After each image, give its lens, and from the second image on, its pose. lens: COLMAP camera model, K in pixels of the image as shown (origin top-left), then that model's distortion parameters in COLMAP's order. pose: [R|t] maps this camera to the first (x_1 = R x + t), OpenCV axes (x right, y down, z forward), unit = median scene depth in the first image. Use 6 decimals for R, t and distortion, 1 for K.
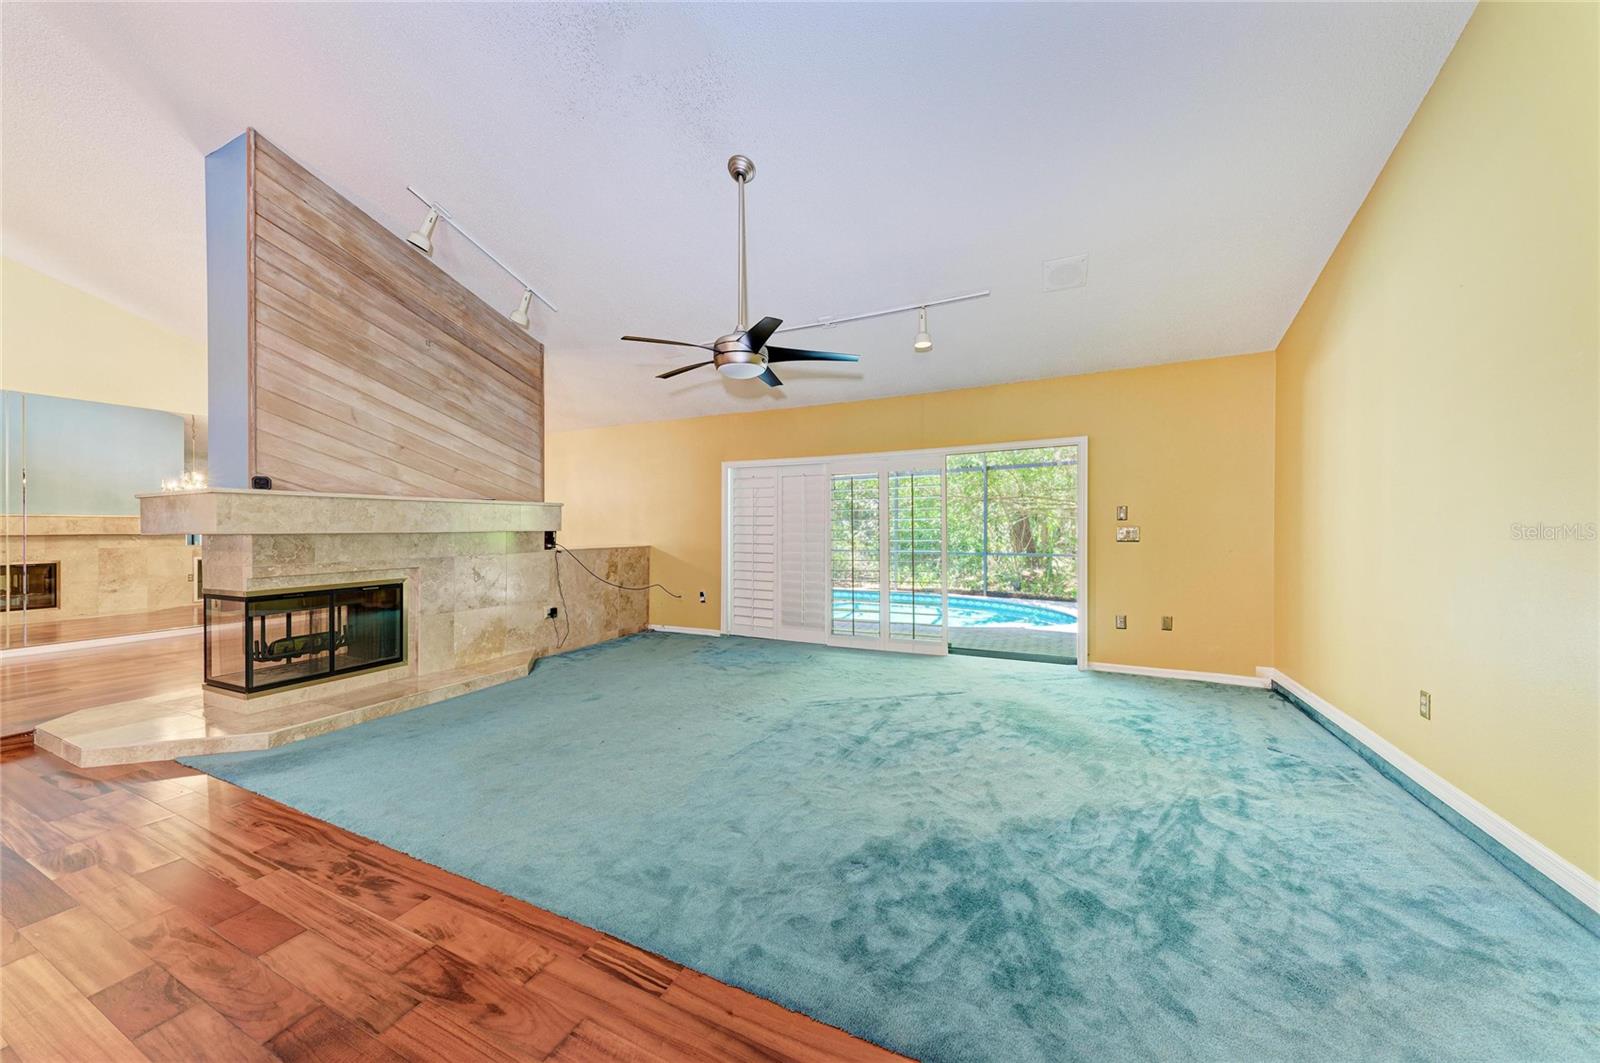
lens RADIAL K [[538.7, 0, 804.7], [0, 538.7, 532.0], [0, 0, 1]] dist [0.011981, 0.000079]
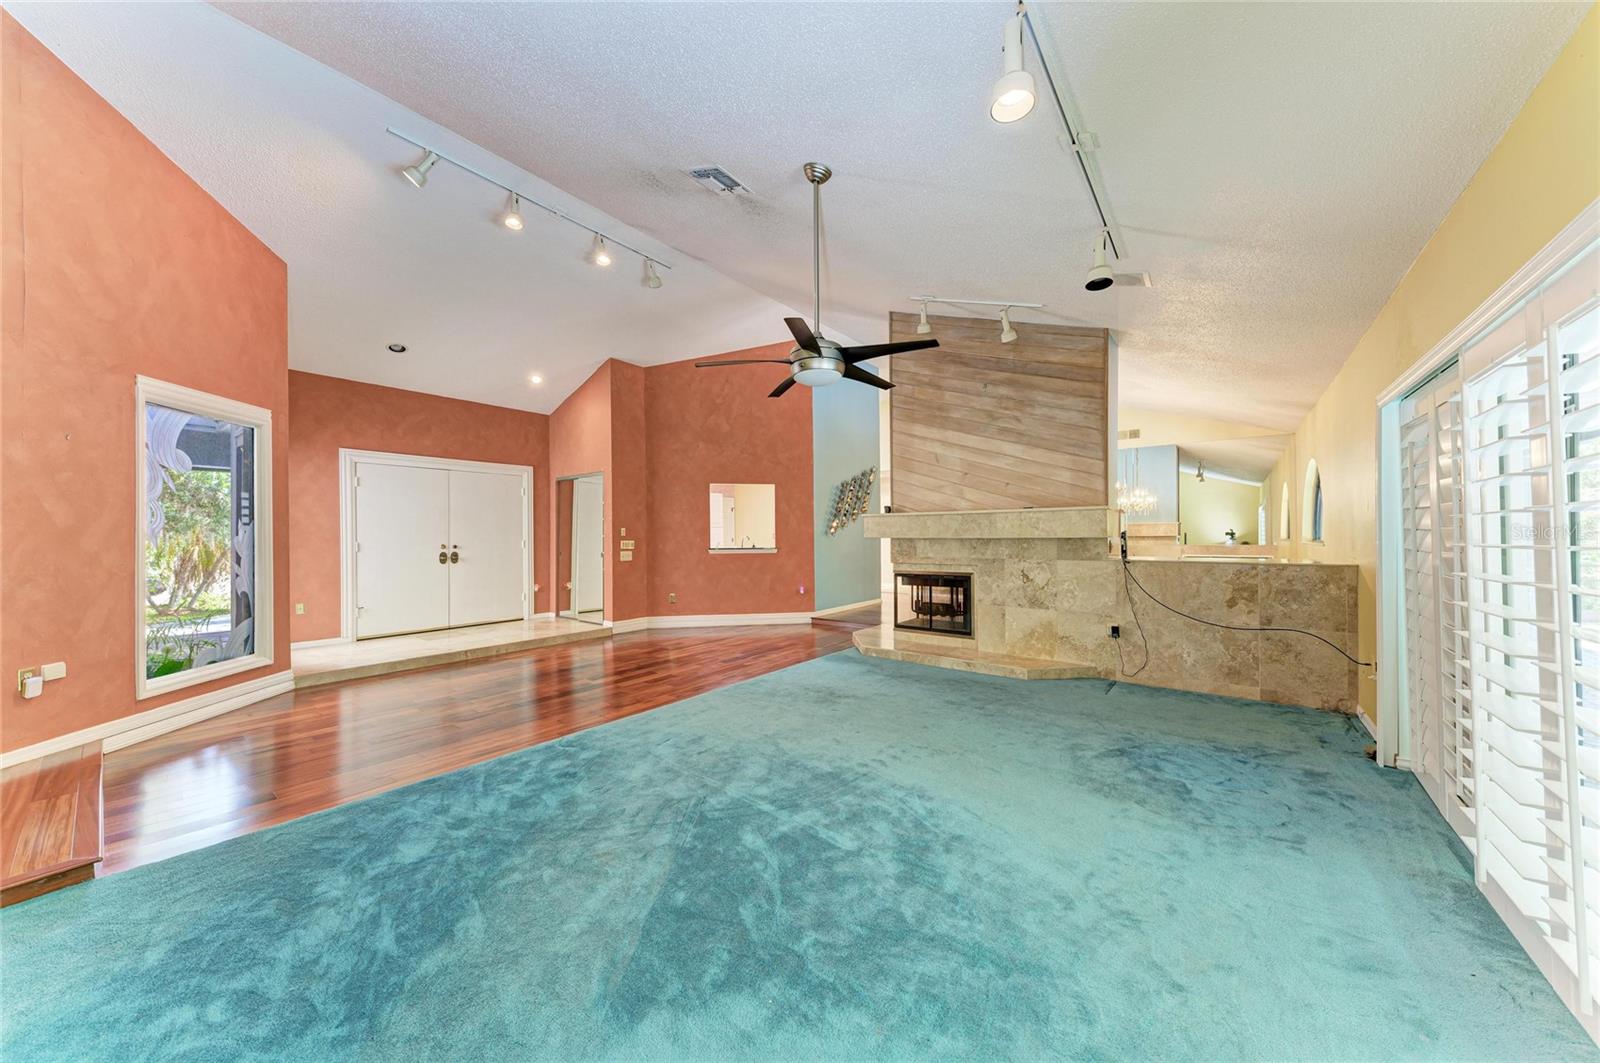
lens RADIAL K [[538.7, 0, 804.5], [0, 538.7, 532.4], [0, 0, 1]] dist [0.011981, 0.000079]
pose [[-0.214893, -0.000520, -0.976637, 0.565355], [-0.002898, 0.999996, 0.000106, -0.010175], [0.976633, 0.002853, -0.214894, 0.805011]]
